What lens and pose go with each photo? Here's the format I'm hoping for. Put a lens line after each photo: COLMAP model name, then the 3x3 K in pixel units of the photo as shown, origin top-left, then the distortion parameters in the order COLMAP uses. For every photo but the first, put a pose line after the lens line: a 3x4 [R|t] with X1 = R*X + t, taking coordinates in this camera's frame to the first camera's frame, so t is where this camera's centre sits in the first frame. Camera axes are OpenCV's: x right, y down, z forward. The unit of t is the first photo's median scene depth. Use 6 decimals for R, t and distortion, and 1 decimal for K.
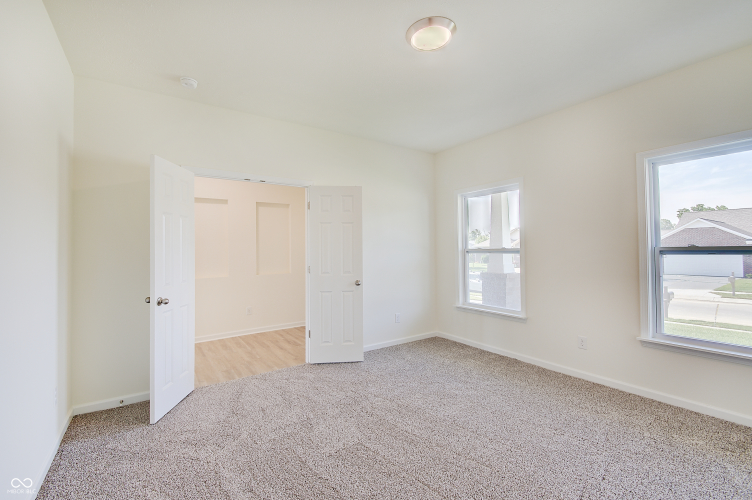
lens RADIAL K [[330.2, 0, 376.2], [0, 330.2, 251.3], [0, 0, 1]] dist [0.021251, 0.000383]
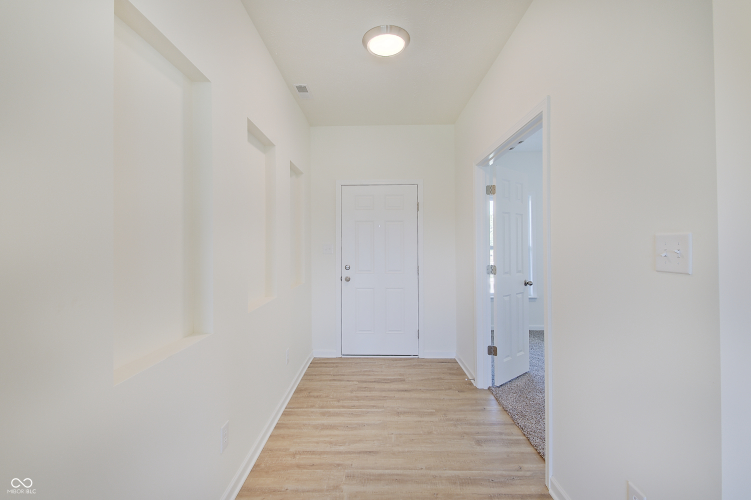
lens RADIAL K [[308.3, 0, 373.7], [0, 308.3, 249.1], [0, 0, 1]] dist [0.000035, 0.000011]
pose [[0.575441, 0.007231, 0.817812, -0.998229], [-0.009003, 0.999956, -0.002507, -0.010025], [-0.817794, -0.005920, 0.575480, 0.776818]]
